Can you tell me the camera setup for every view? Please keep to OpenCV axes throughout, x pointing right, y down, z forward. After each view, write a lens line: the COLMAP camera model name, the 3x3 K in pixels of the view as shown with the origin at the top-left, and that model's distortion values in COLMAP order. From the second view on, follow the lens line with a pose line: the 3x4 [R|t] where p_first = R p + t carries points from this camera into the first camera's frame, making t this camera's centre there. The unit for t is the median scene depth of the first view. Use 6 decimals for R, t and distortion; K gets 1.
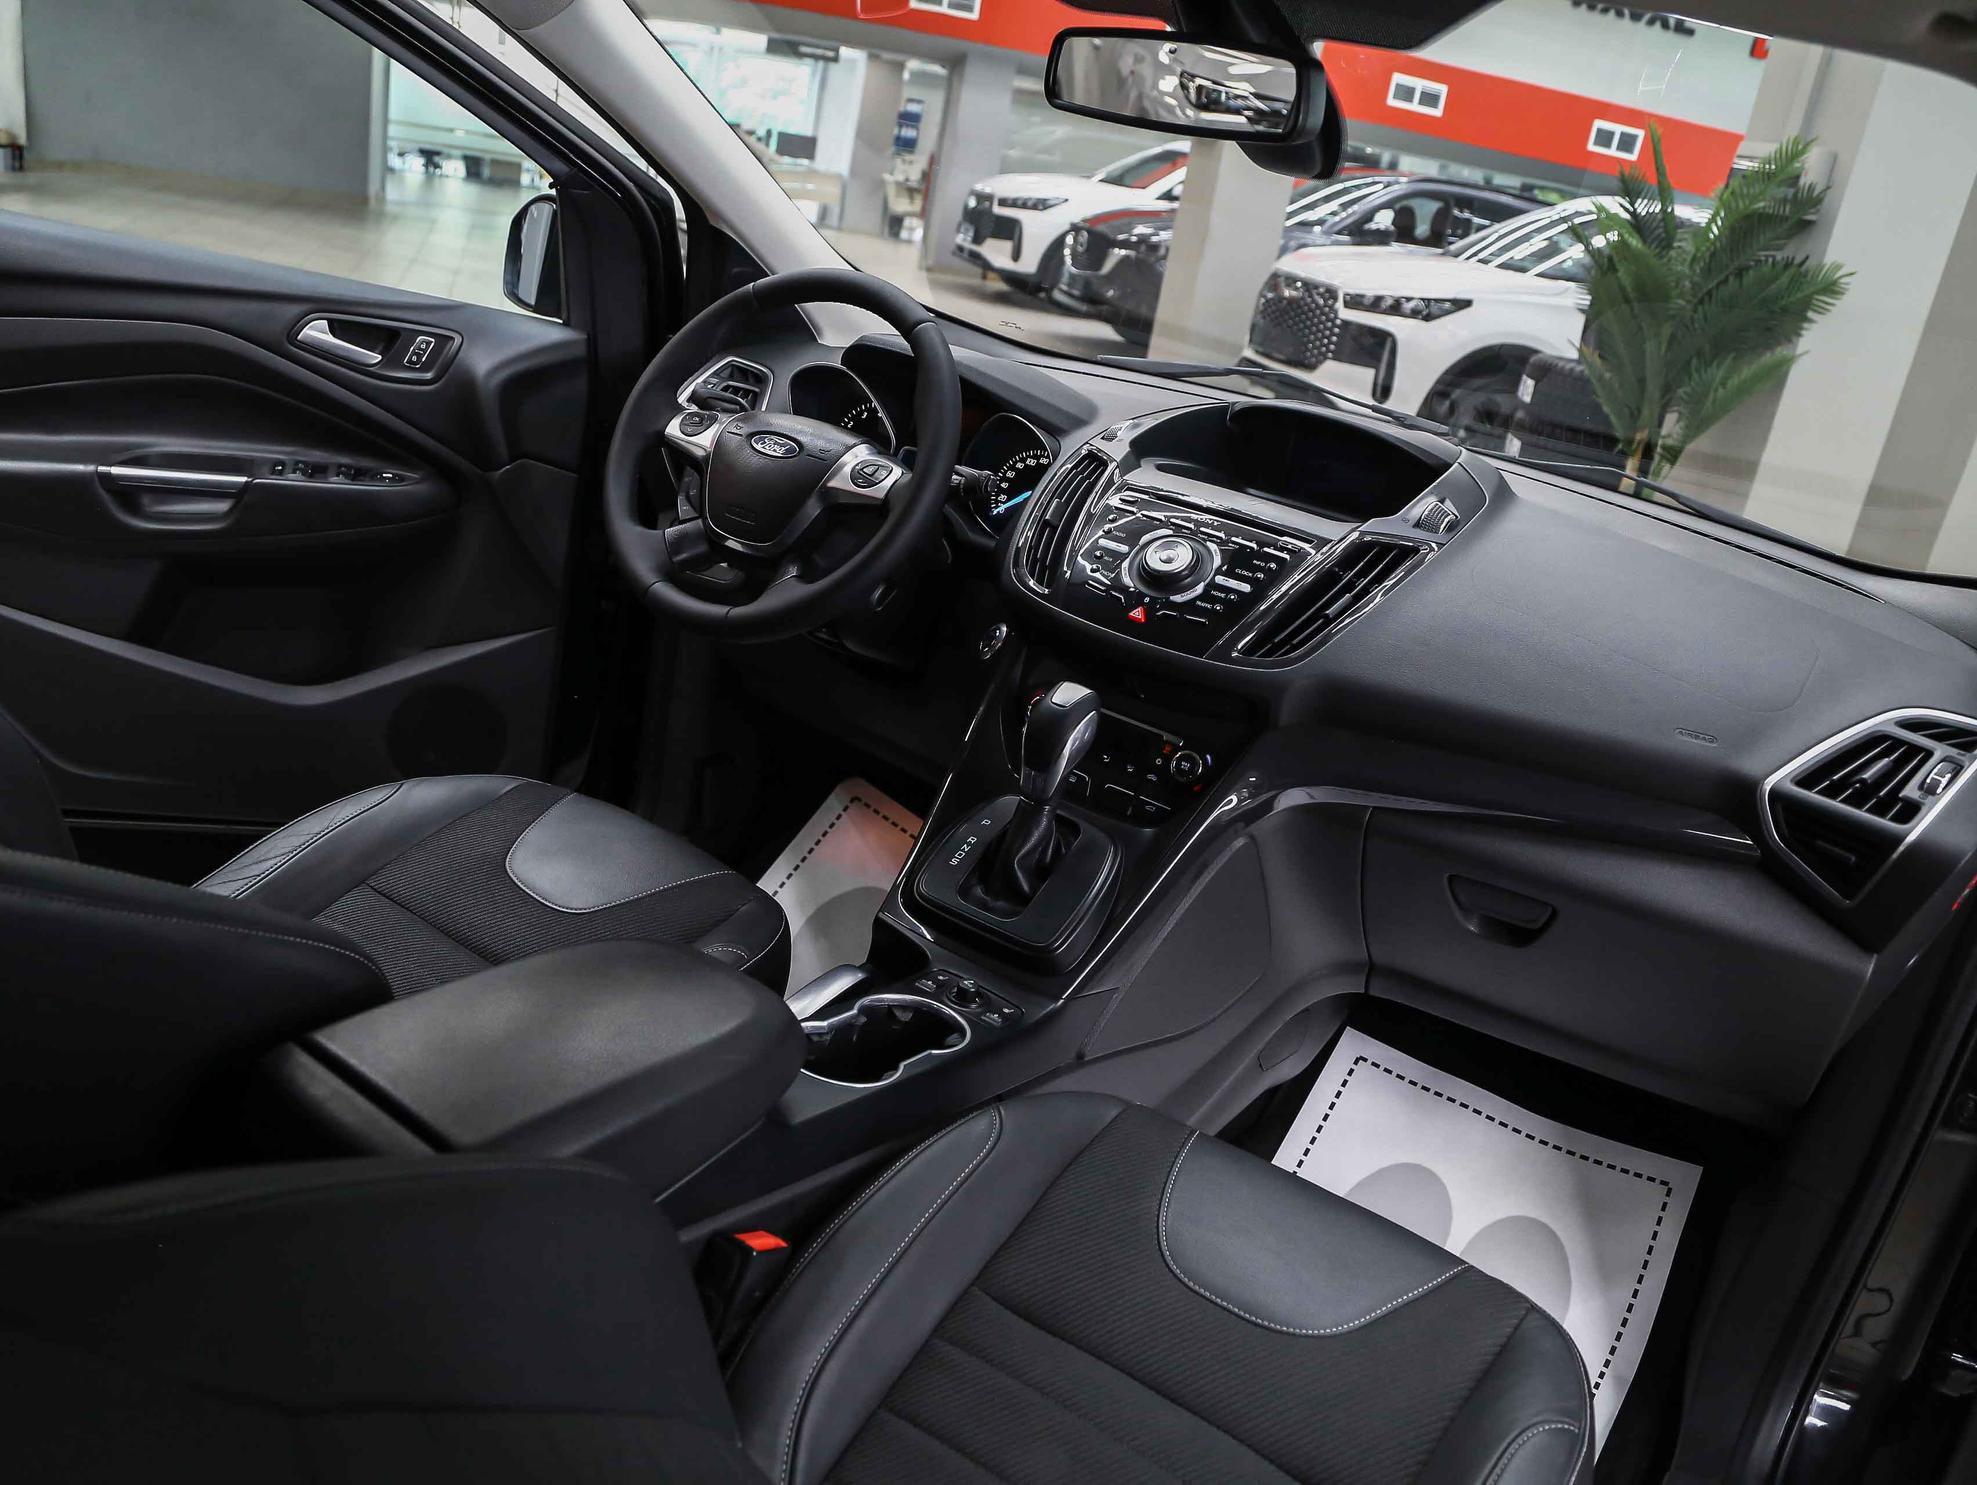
lens RADIAL K [[1516.8, 0, 978.0], [0, 1516.8, 707.2], [0, 0, 1]] dist [-0.097856, 0.004094]
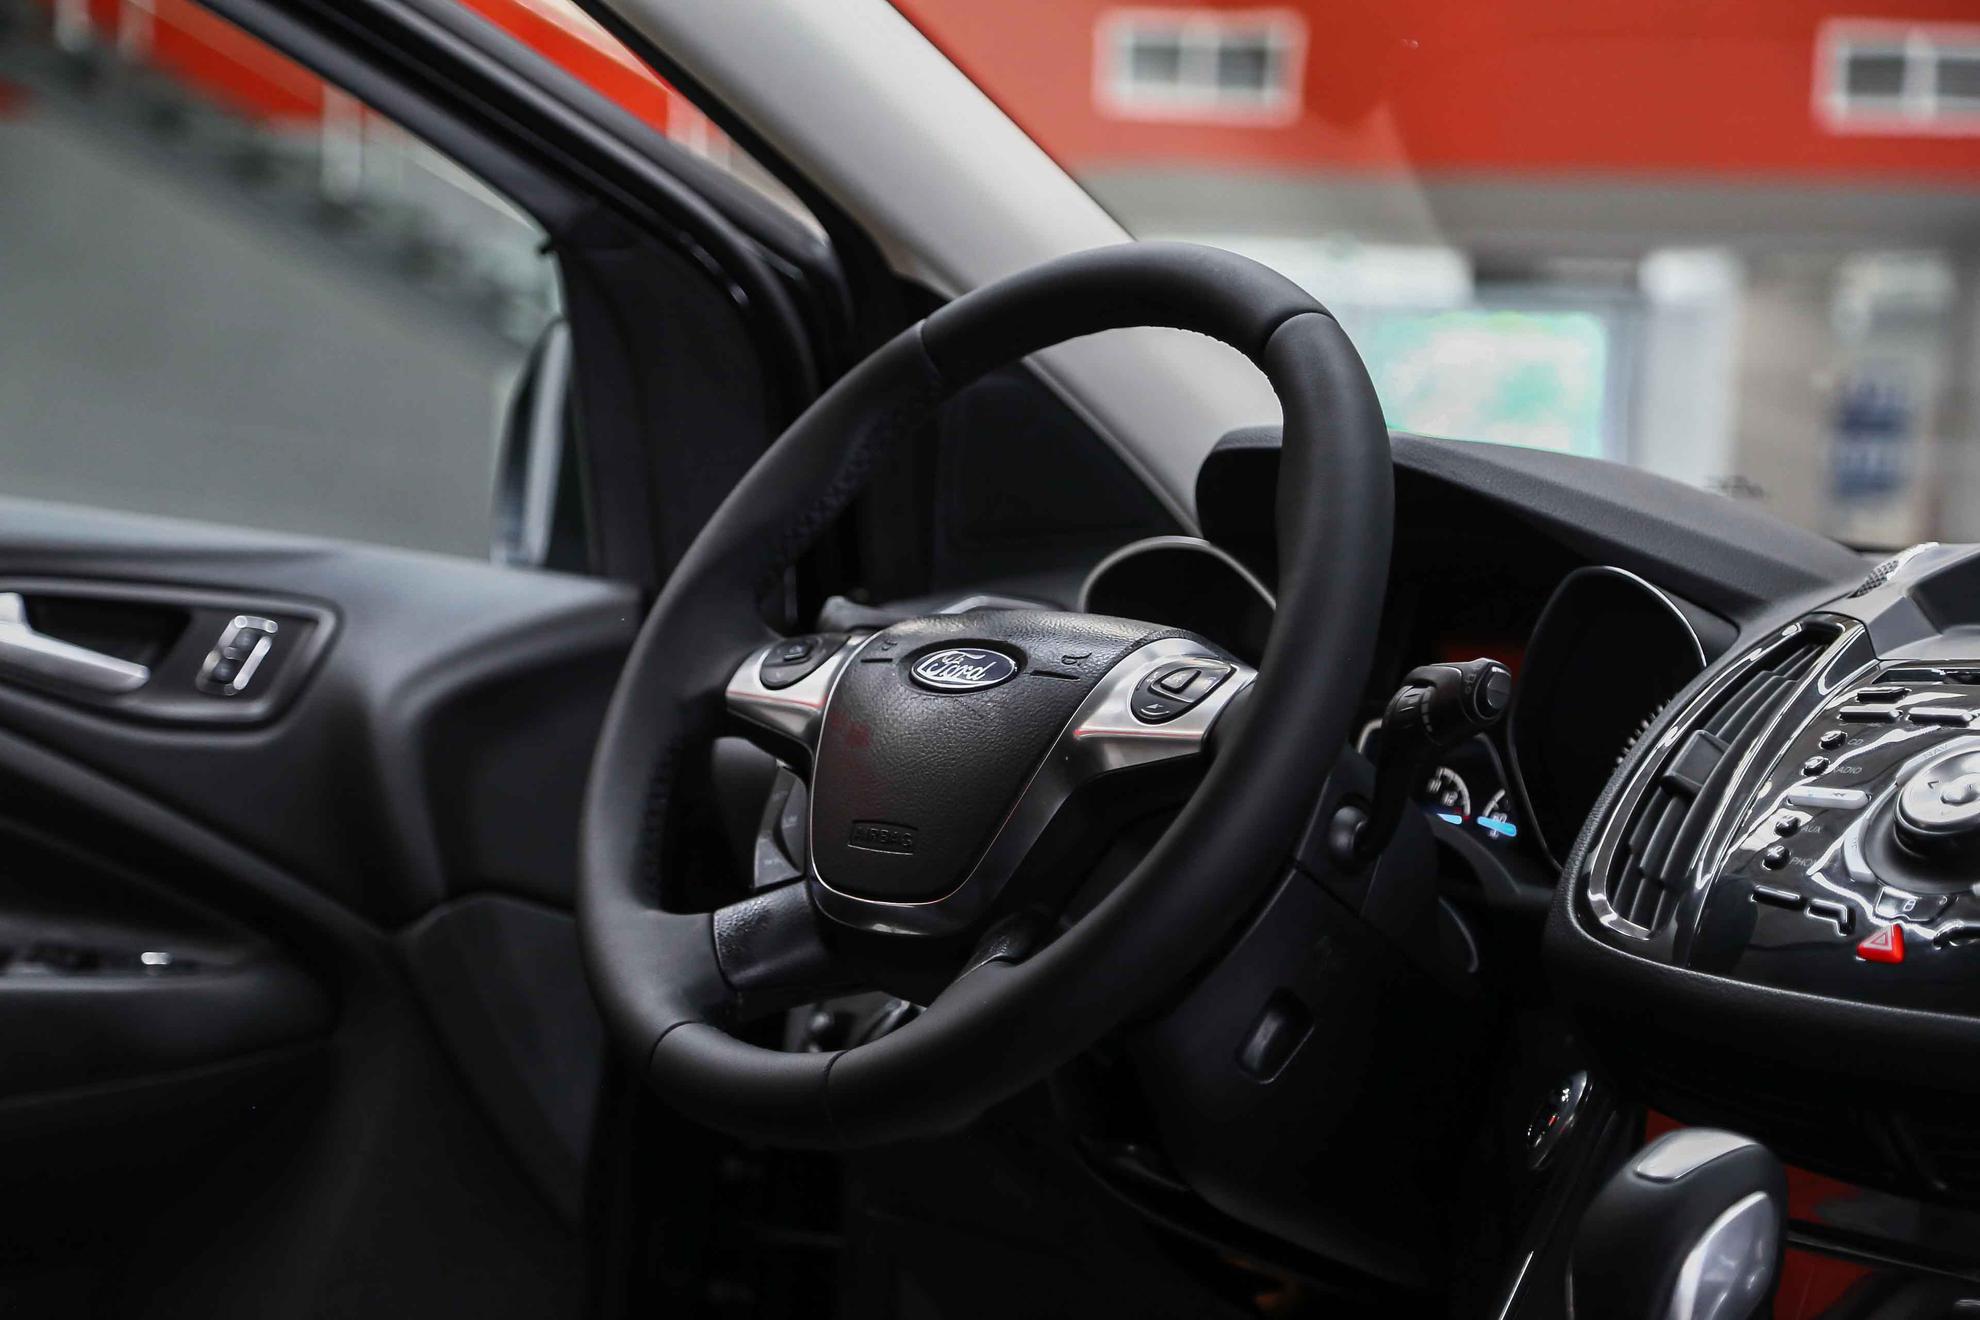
lens RADIAL K [[4108.3, 0, 990.0], [0, 4108.3, 660.0], [0, 0, 1]] dist [0.321237, -0.184325]
pose [[0.959206, -0.113056, -0.259117, 0.148992], [0.021797, 0.943403, -0.330933, 0.178298], [0.281865, 0.311785, 0.907382, 0.015563]]
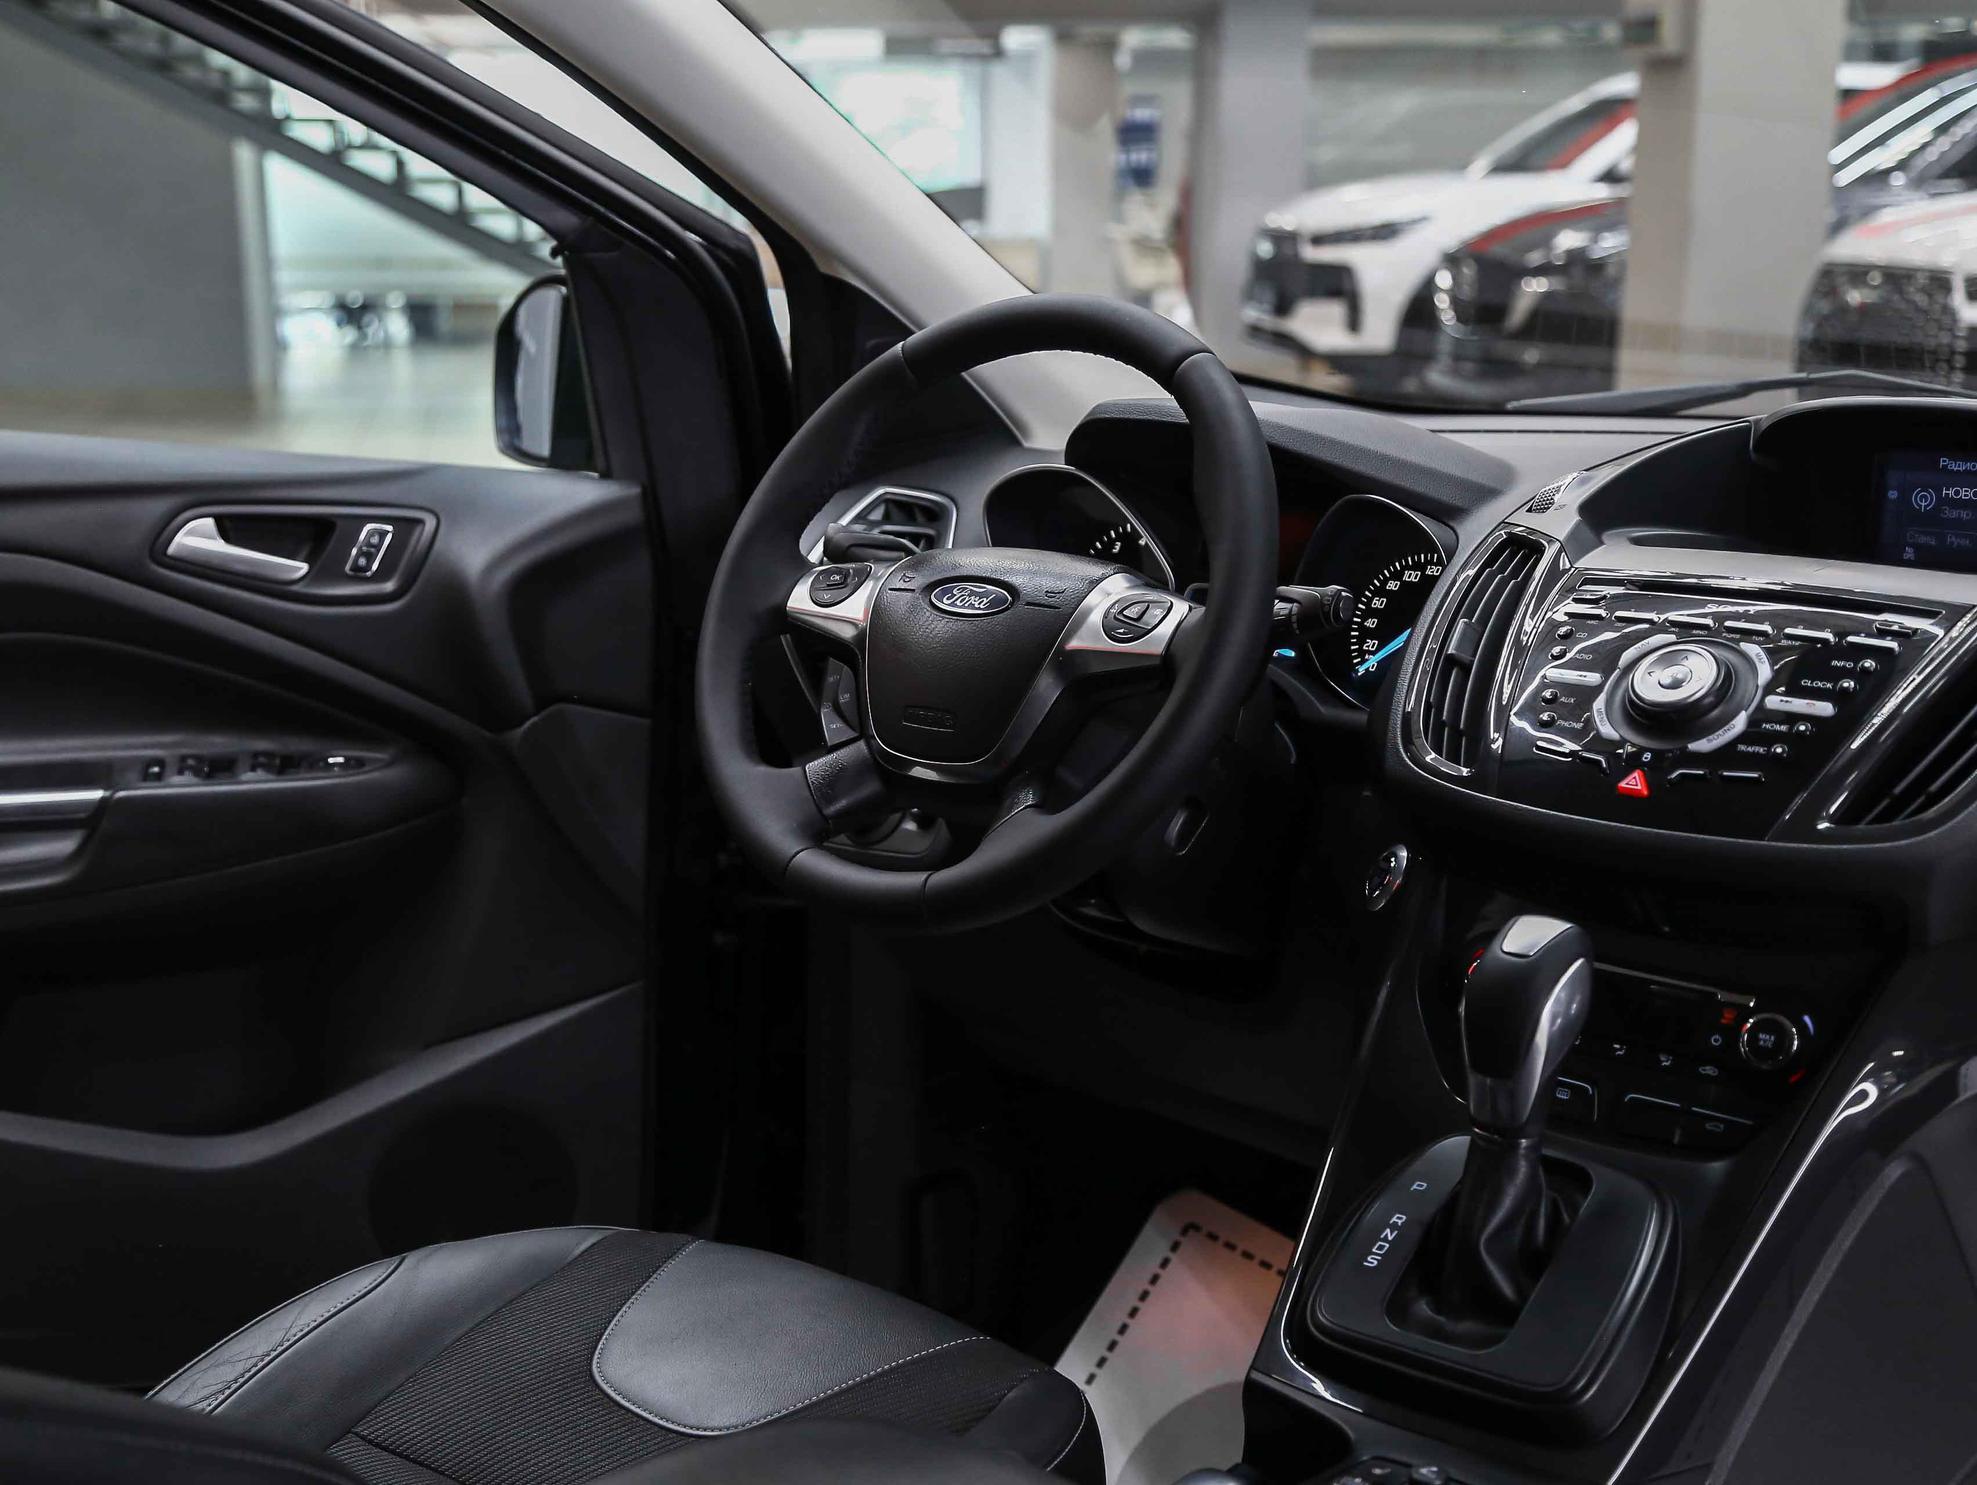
lens RADIAL K [[2685.8, 0, 988.5], [0, 2685.8, 742.5], [0, 0, 1]] dist [0.068105, 0.073130]
pose [[0.981575, -0.139856, -0.130198, 0.001710], [0.118252, 0.979842, -0.161017, 0.051325], [0.150093, 0.142654, 0.978326, -0.022323]]
